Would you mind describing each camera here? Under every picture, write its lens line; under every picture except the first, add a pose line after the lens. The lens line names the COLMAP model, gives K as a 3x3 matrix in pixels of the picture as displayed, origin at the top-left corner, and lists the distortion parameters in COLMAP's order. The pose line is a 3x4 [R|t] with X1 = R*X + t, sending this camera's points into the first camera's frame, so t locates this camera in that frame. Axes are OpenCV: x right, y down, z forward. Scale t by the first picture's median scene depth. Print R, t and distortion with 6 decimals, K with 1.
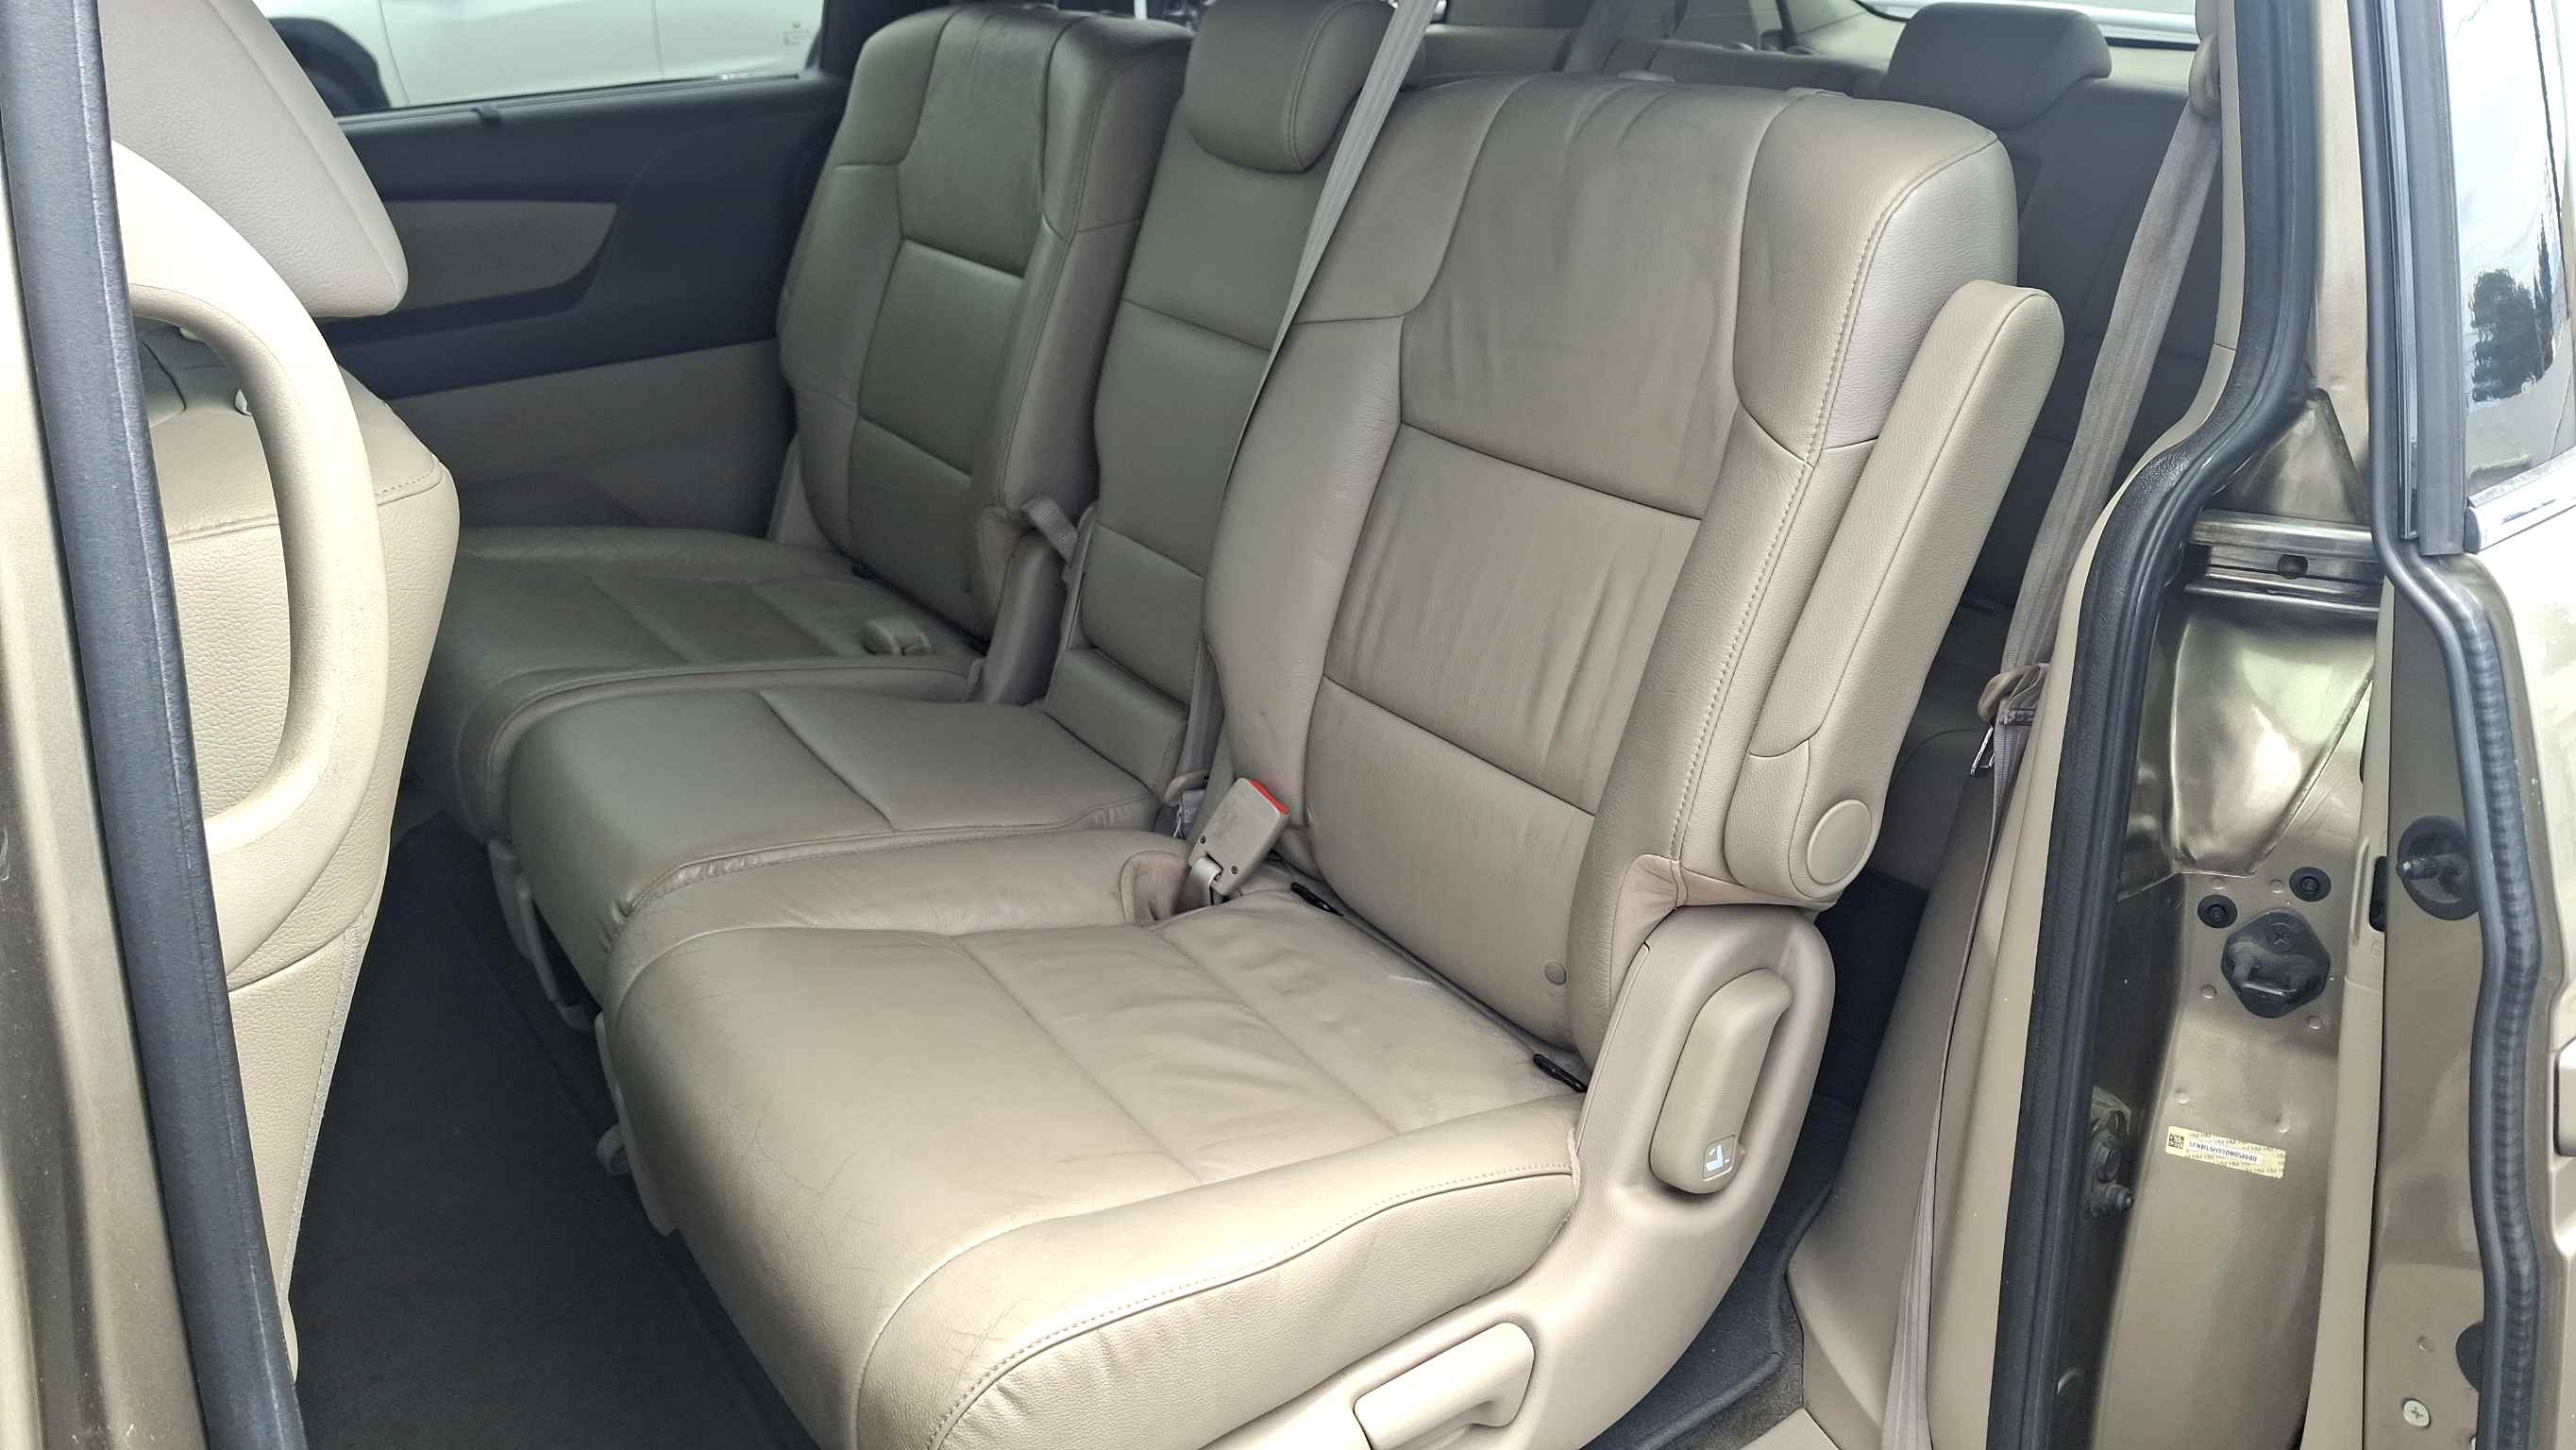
lens RADIAL K [[1789.8, 0, 1288.0], [0, 1789.8, 725.0], [0, 0, 1]] dist [0.046446, -0.000172]
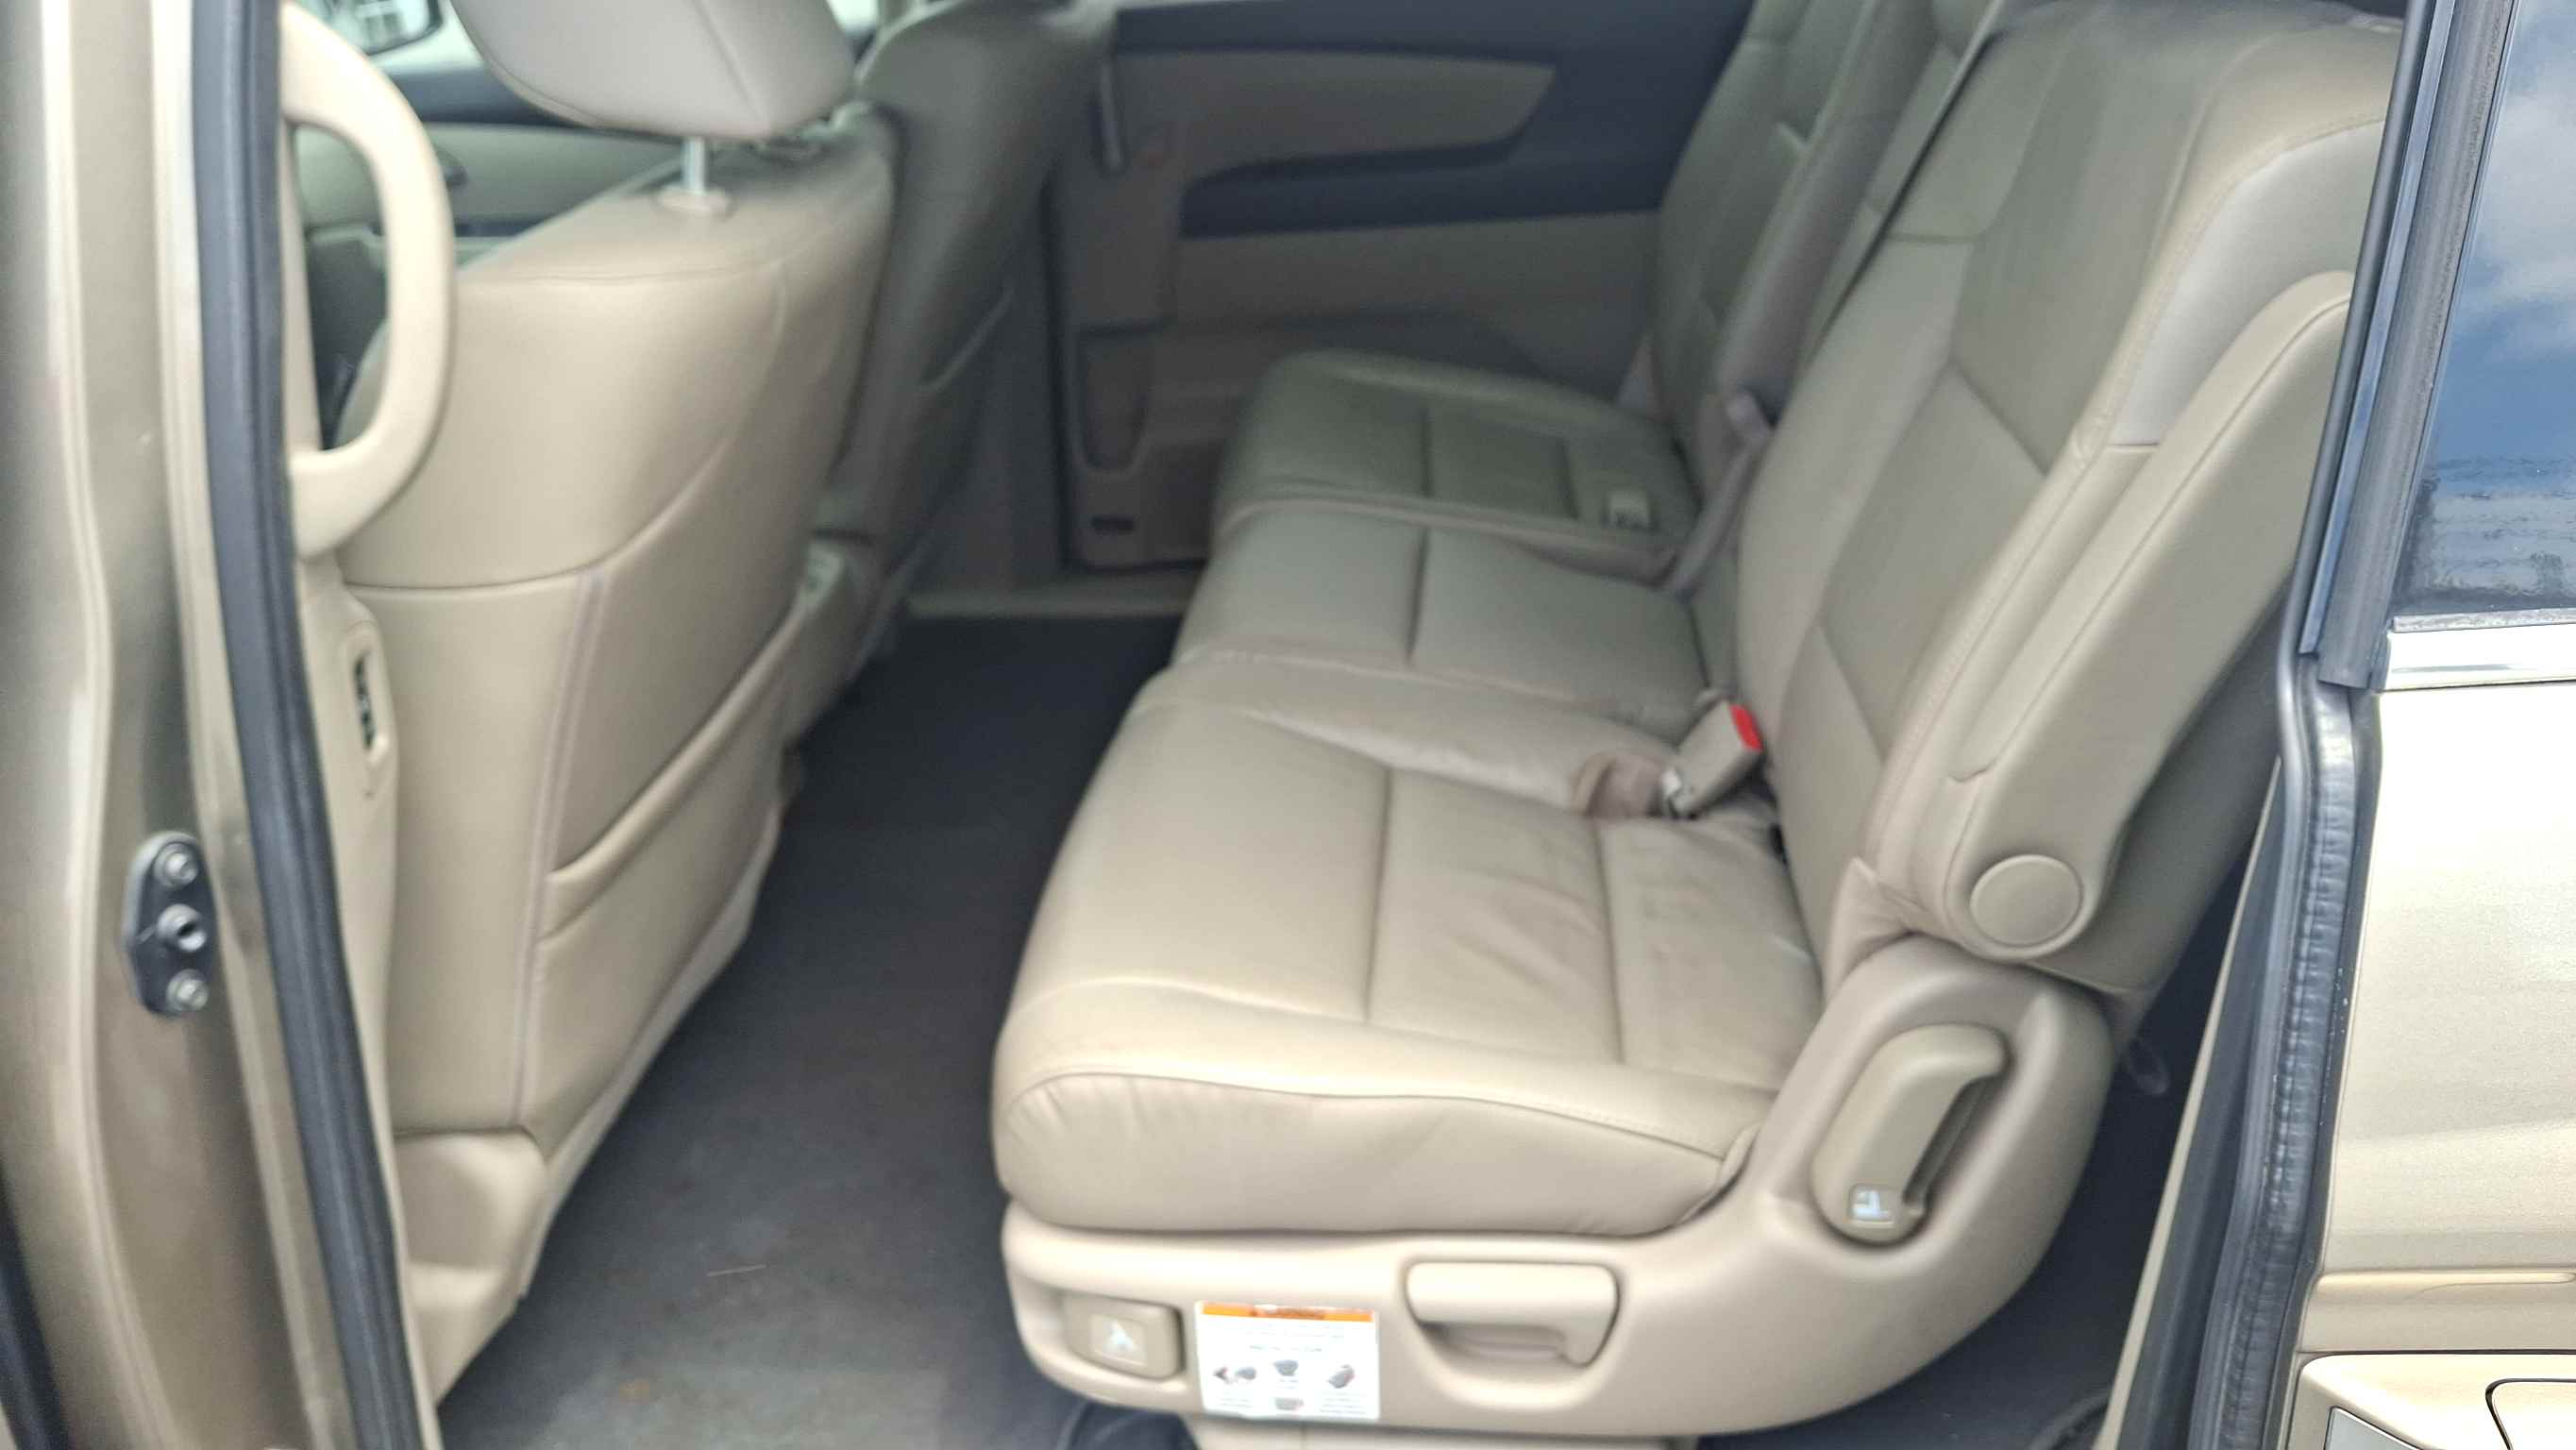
lens RADIAL K [[1789.8, 0, 1288.0], [0, 1789.8, 725.0], [0, 0, 1]] dist [0.046446, -0.000172]
pose [[0.803132, 0.262954, -0.534634, 0.423076], [-0.226956, 0.964706, 0.133545, -0.048635], [0.550881, 0.014084, 0.834465, 0.070090]]
